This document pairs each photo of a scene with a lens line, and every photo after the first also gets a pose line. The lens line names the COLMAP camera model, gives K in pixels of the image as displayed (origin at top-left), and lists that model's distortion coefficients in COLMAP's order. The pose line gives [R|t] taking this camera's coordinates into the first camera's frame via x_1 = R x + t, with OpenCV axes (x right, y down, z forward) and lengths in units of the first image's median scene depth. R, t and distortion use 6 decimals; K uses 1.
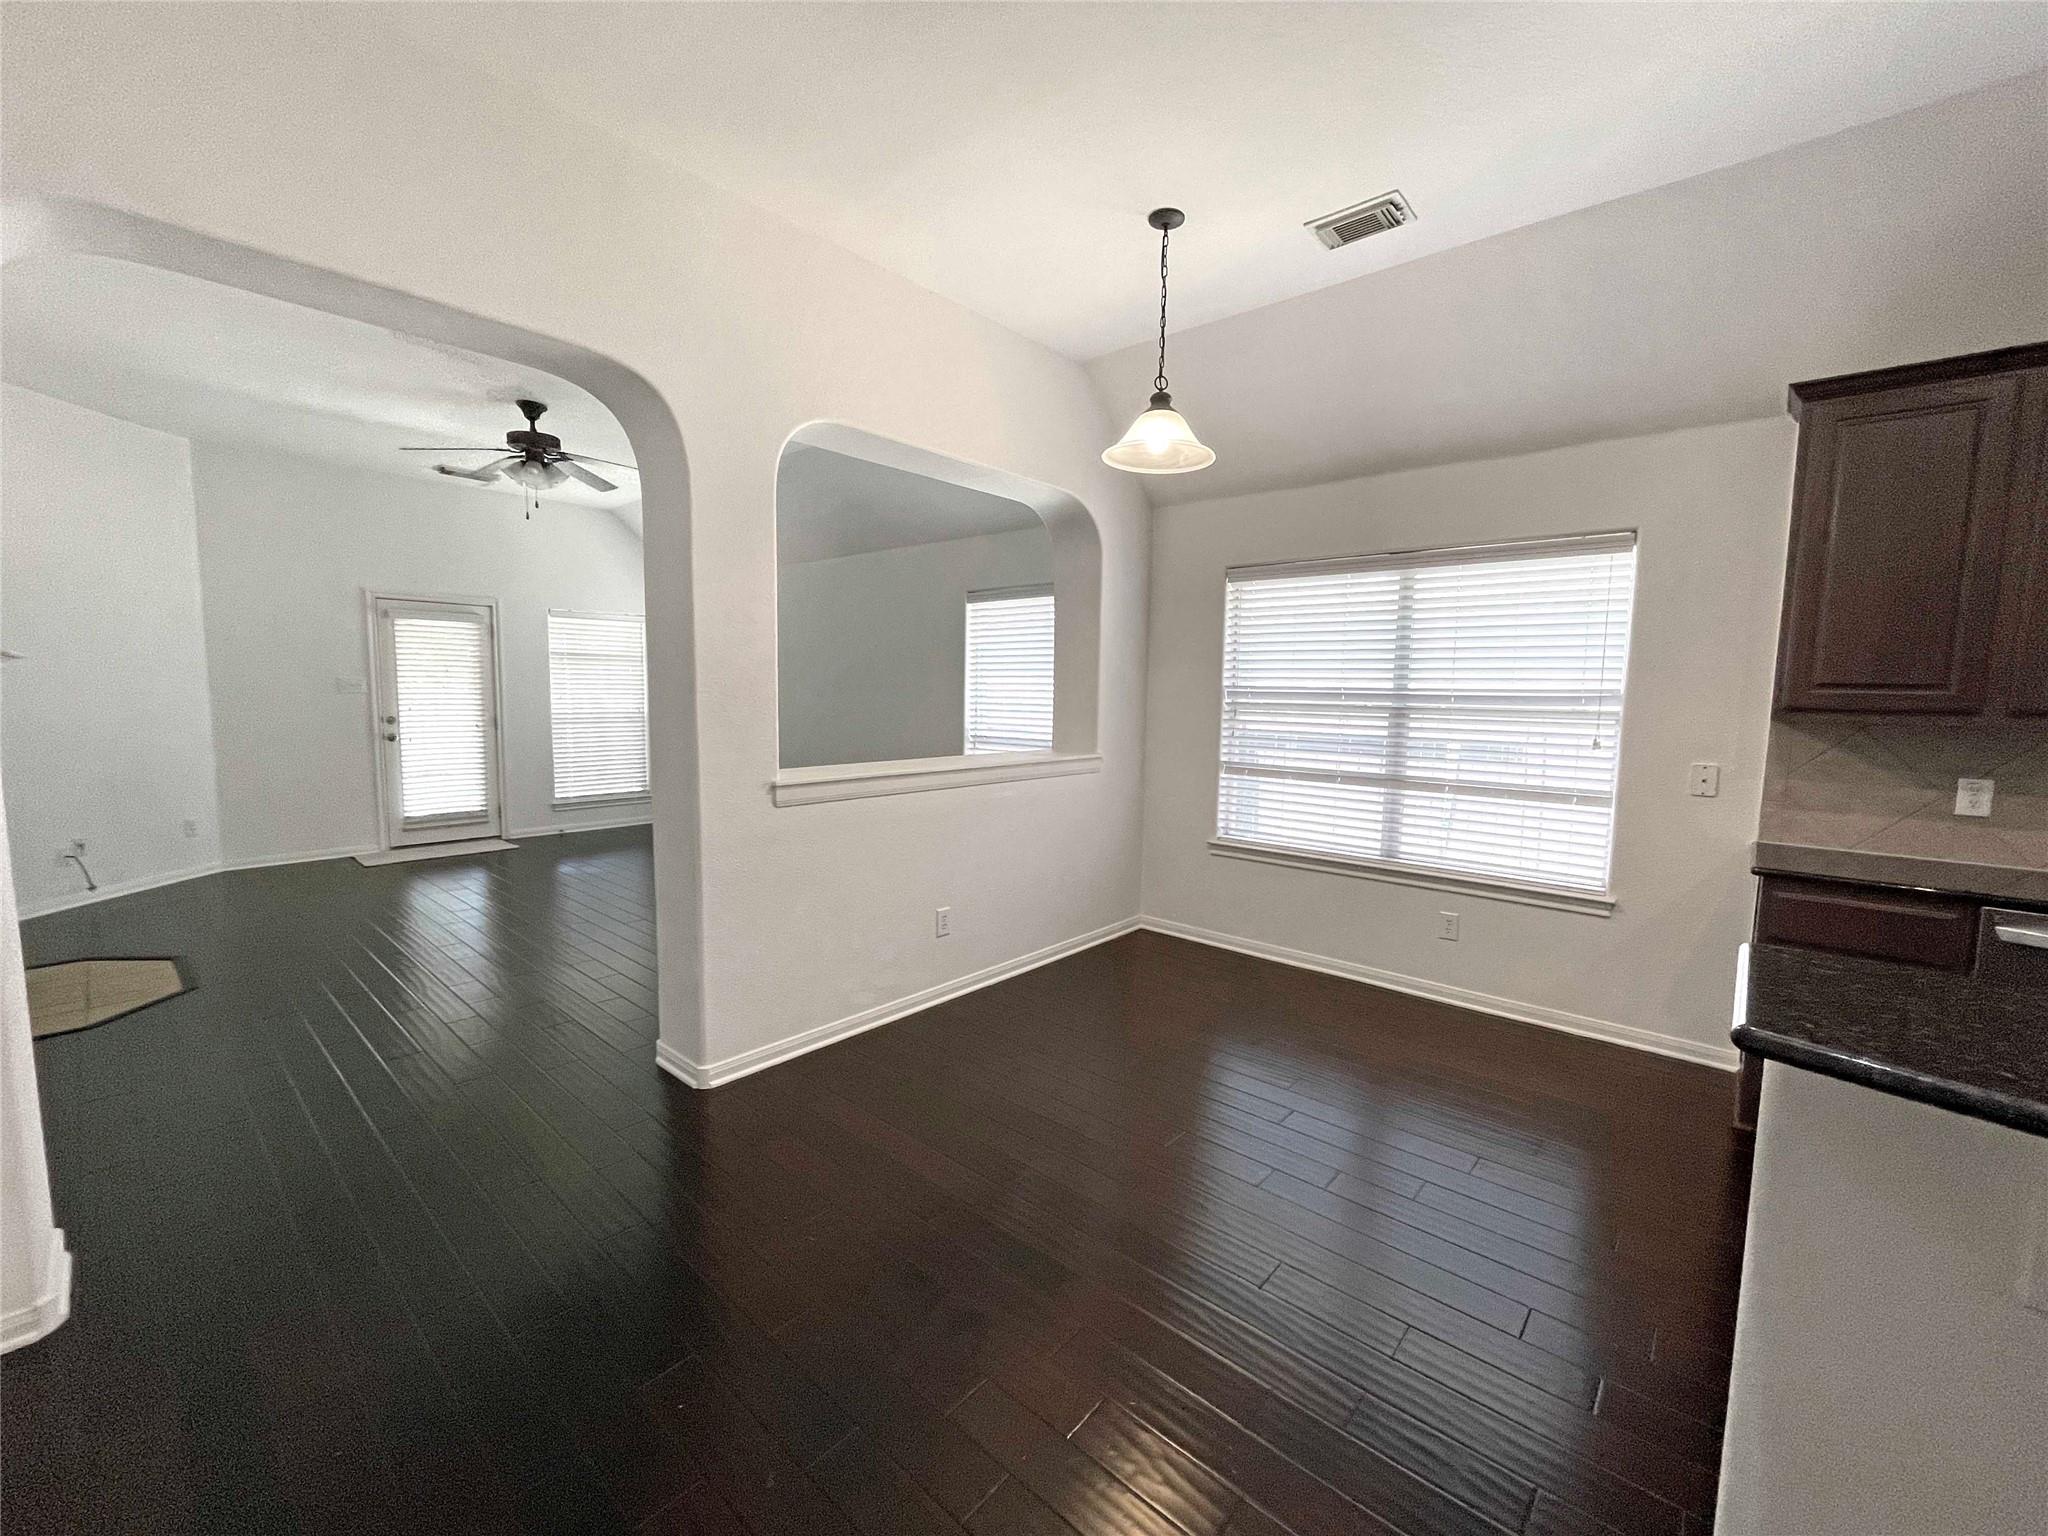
lens RADIAL K [[822.9, 0, 1025.6], [0, 822.9, 768.3], [0, 0, 1]] dist [-0.002582, -0.000919]
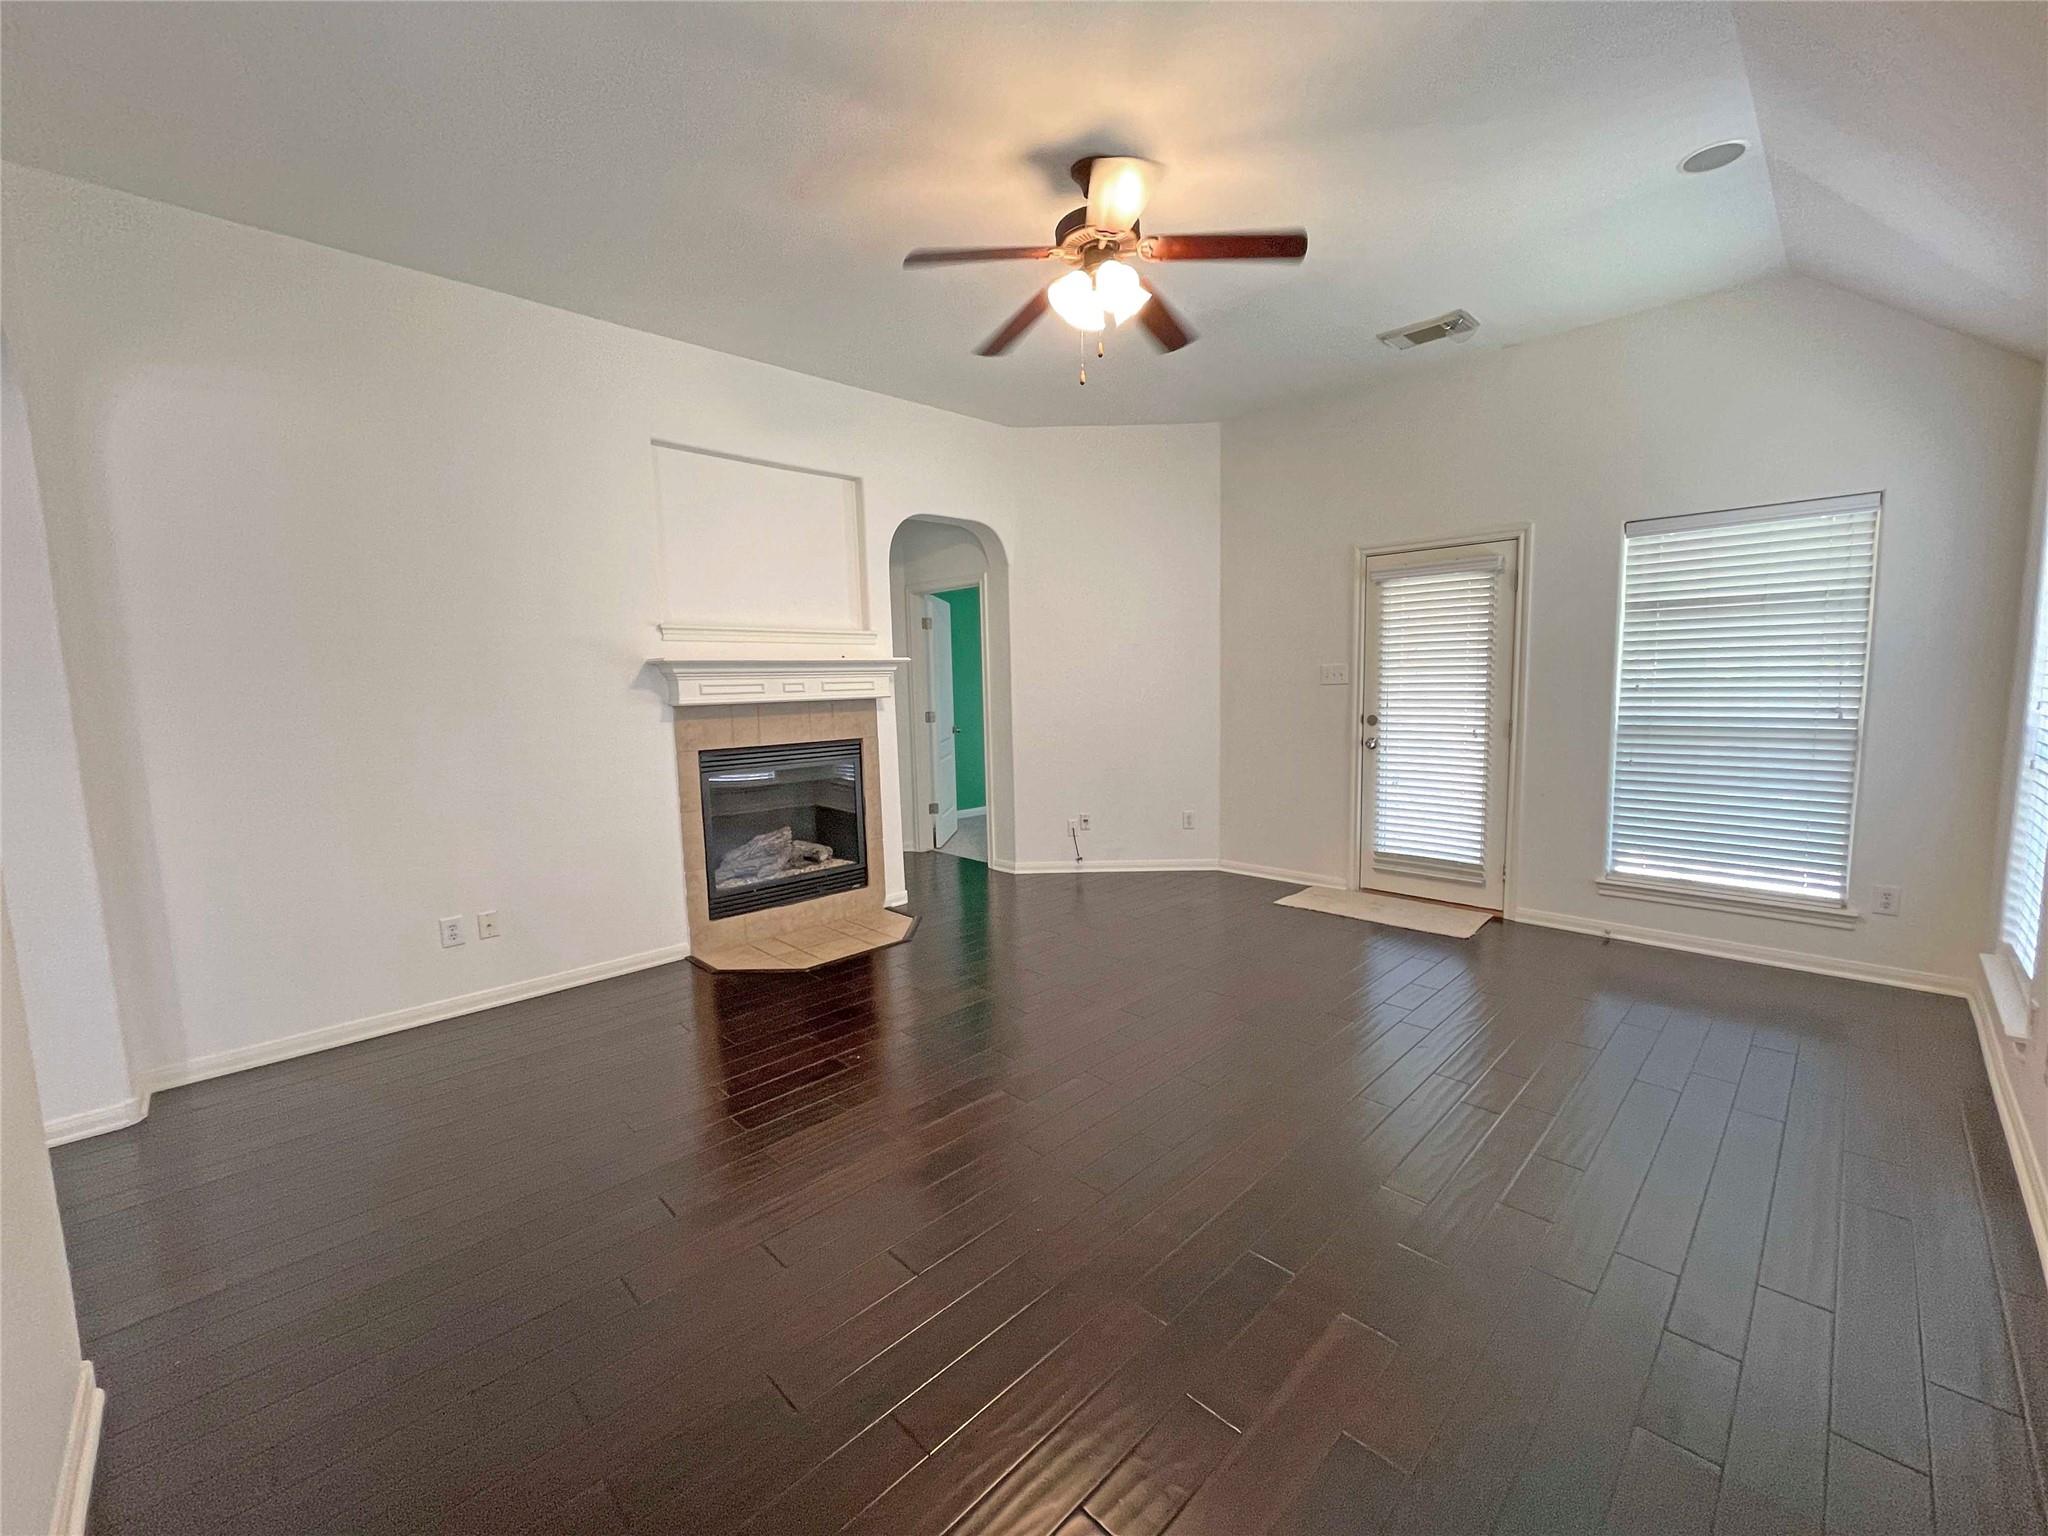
lens RADIAL K [[822.9, 0, 1025.4], [0, 822.9, 769.4], [0, 0, 1]] dist [-0.002582, -0.000919]
pose [[-0.067536, 0.088763, -0.993761, -0.003524], [-0.077032, 0.992598, 0.093894, -0.059715], [0.994739, 0.082892, -0.060199, 0.723492]]
